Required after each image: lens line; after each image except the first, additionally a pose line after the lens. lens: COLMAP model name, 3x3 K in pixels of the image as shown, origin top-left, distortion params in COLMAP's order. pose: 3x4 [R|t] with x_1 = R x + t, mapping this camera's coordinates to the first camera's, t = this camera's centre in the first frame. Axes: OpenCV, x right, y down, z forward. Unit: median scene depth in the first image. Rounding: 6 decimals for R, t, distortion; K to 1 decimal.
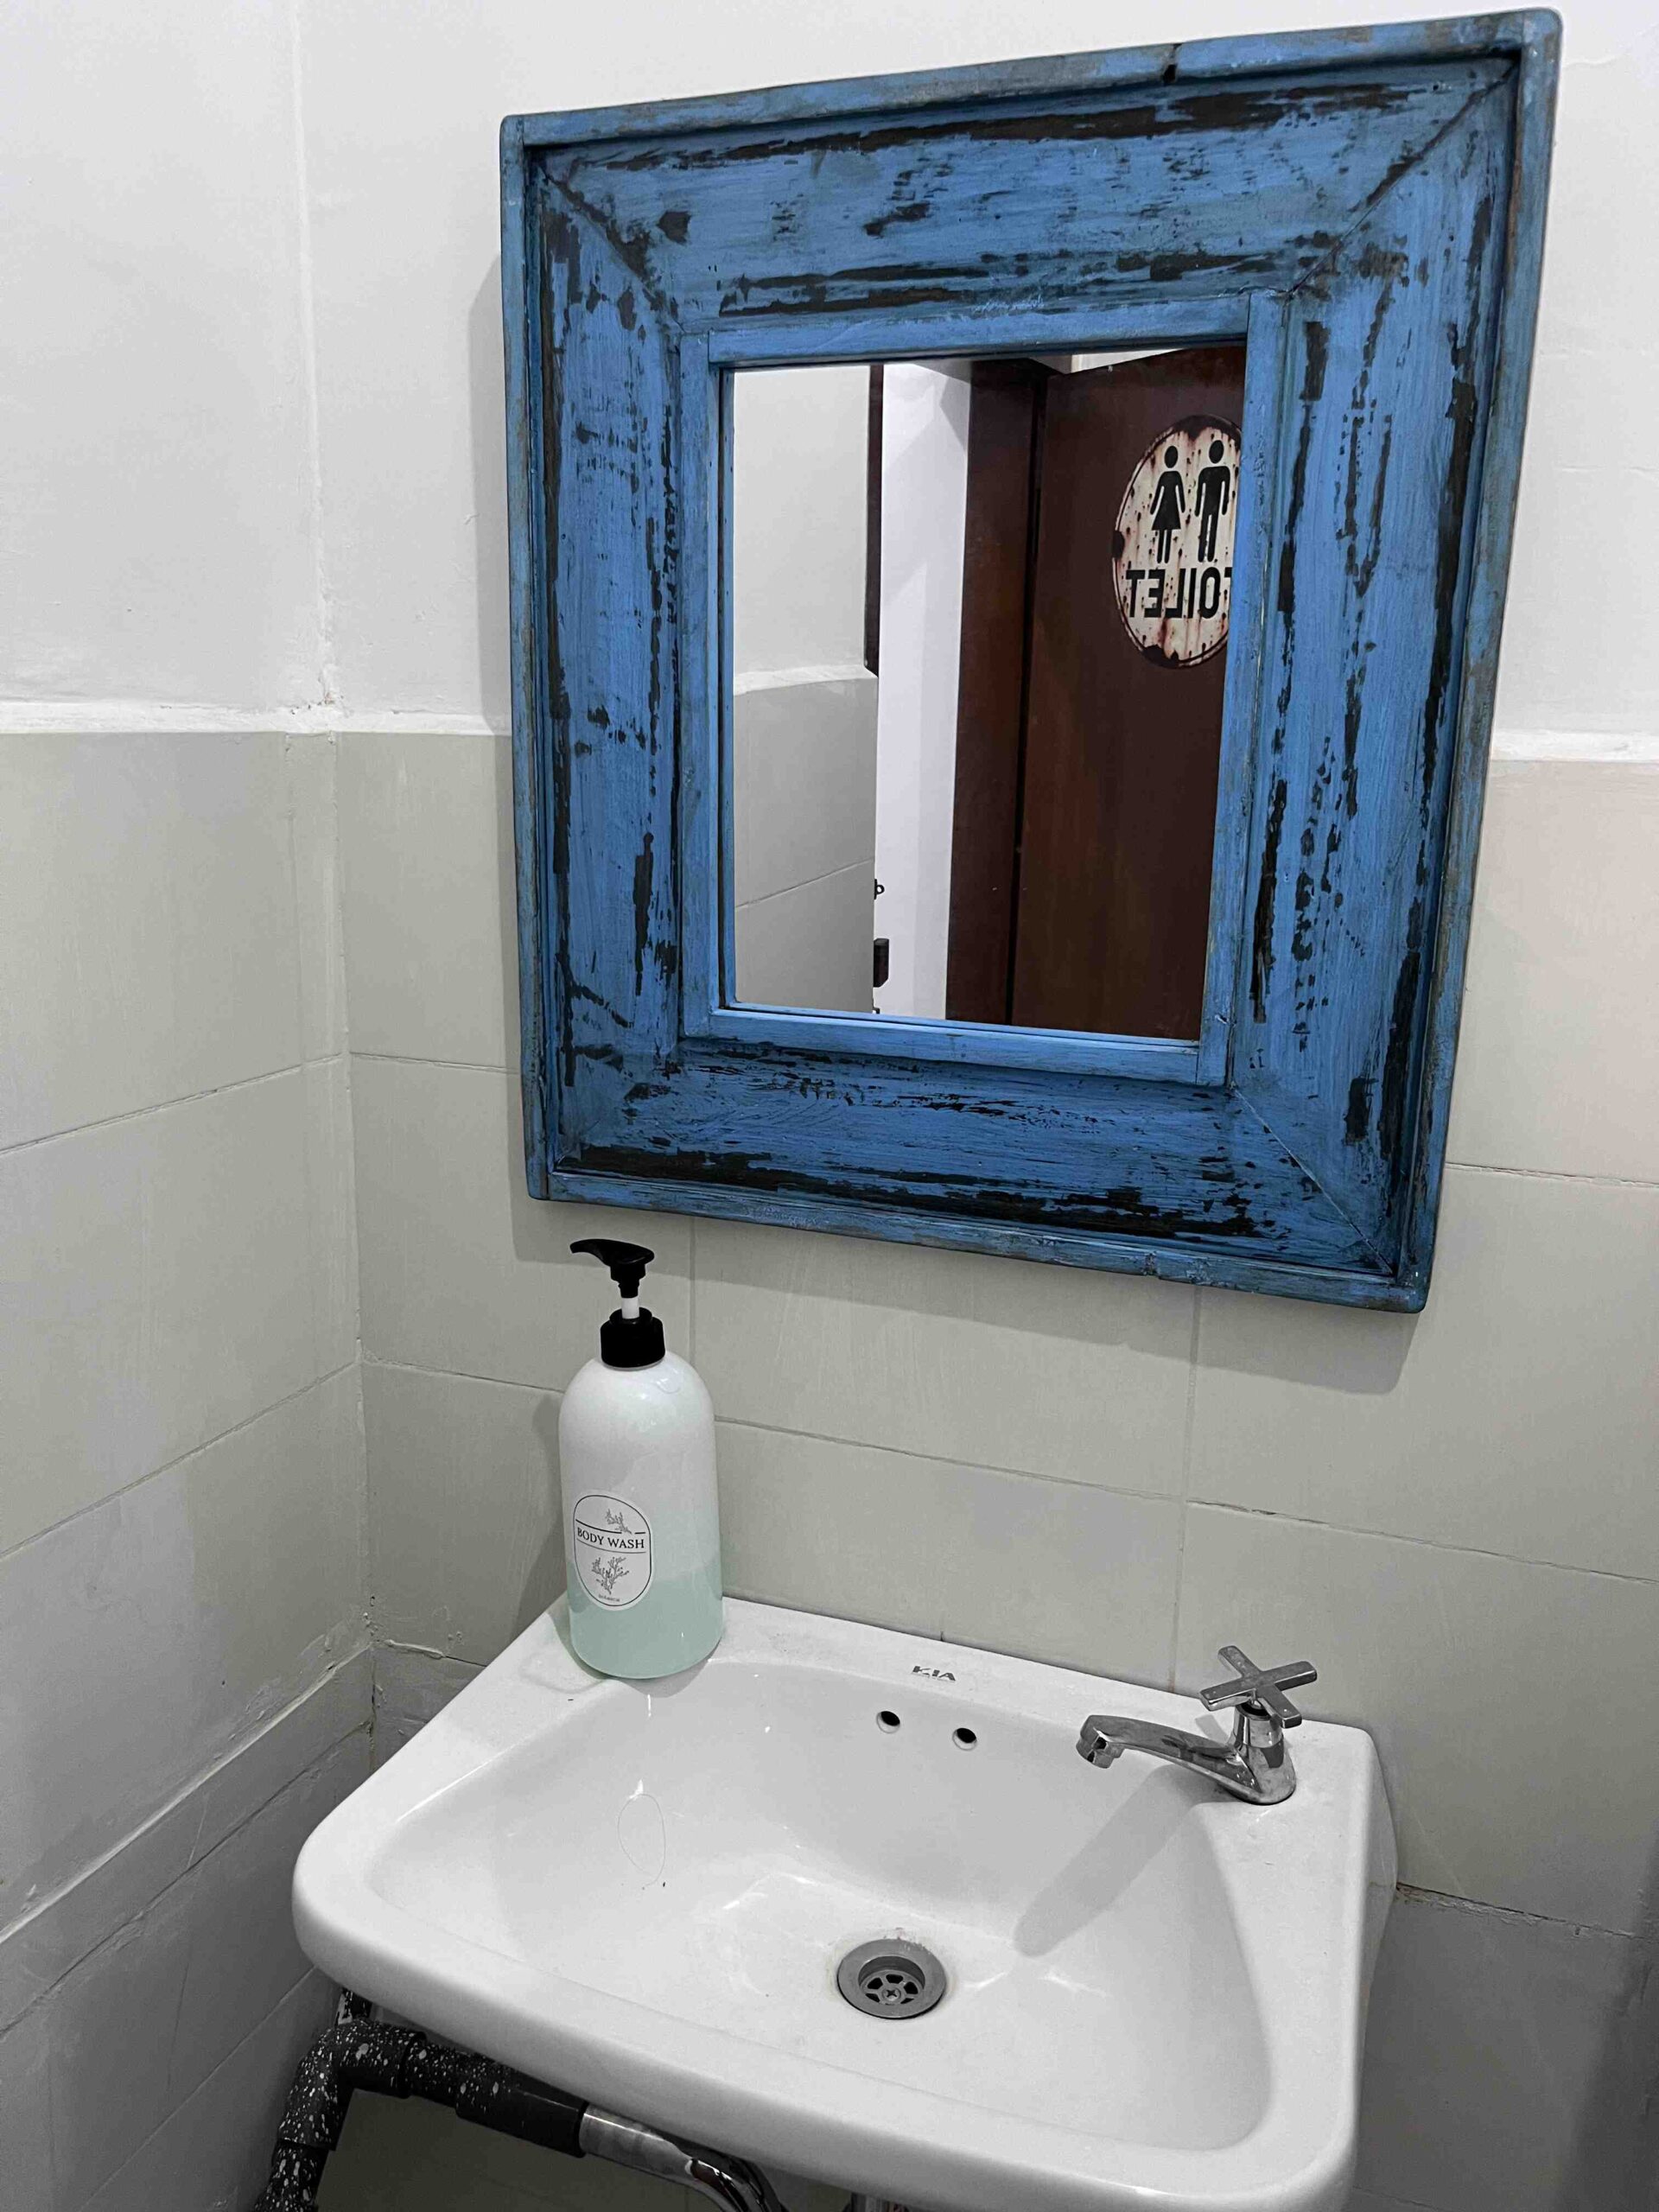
lens RADIAL K [[1678.9, 0, 840.9], [0, 1678.9, 1030.1], [0, 0, 1]] dist [0.034589, -0.048339]
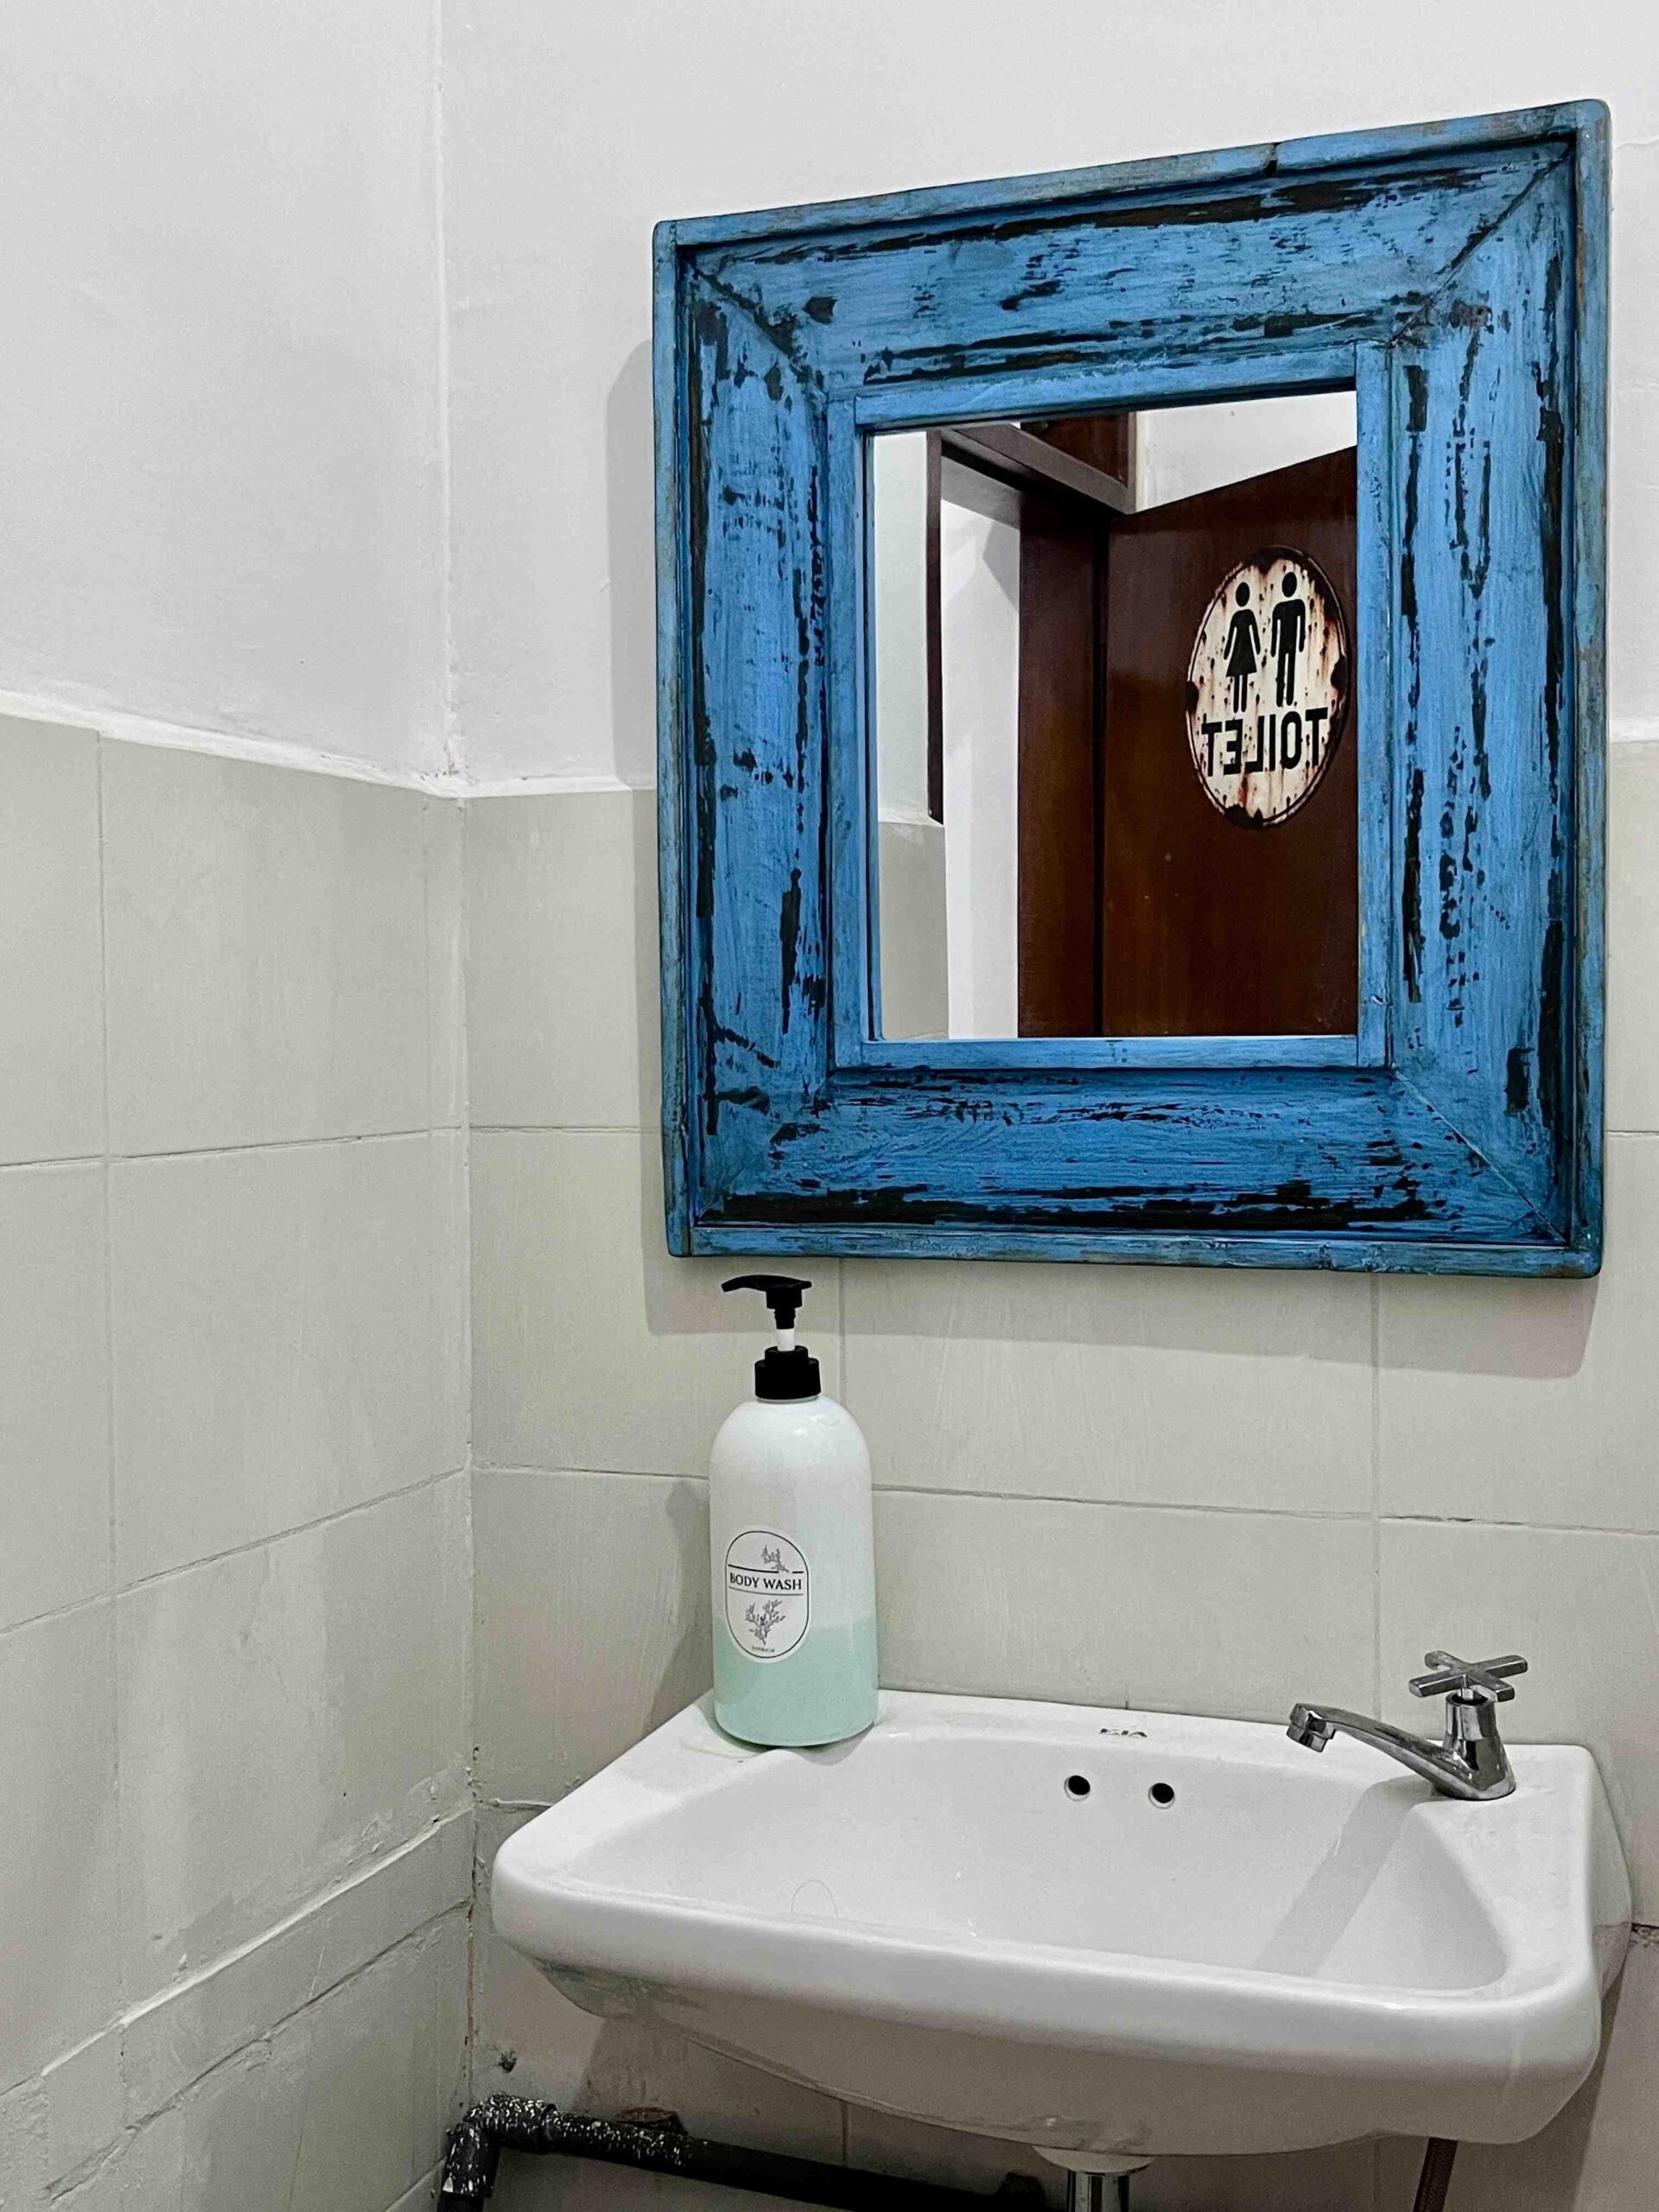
lens RADIAL K [[2354.4, 0, 838.1], [0, 2354.4, 1102.9], [0, 0, 1]] dist [0.029505, 0.000000]
pose [[0.998434, -0.026248, 0.049407, -0.176100], [0.035862, 0.978084, -0.205100, 0.337073], [-0.042941, 0.206550, 0.977493, -0.383777]]
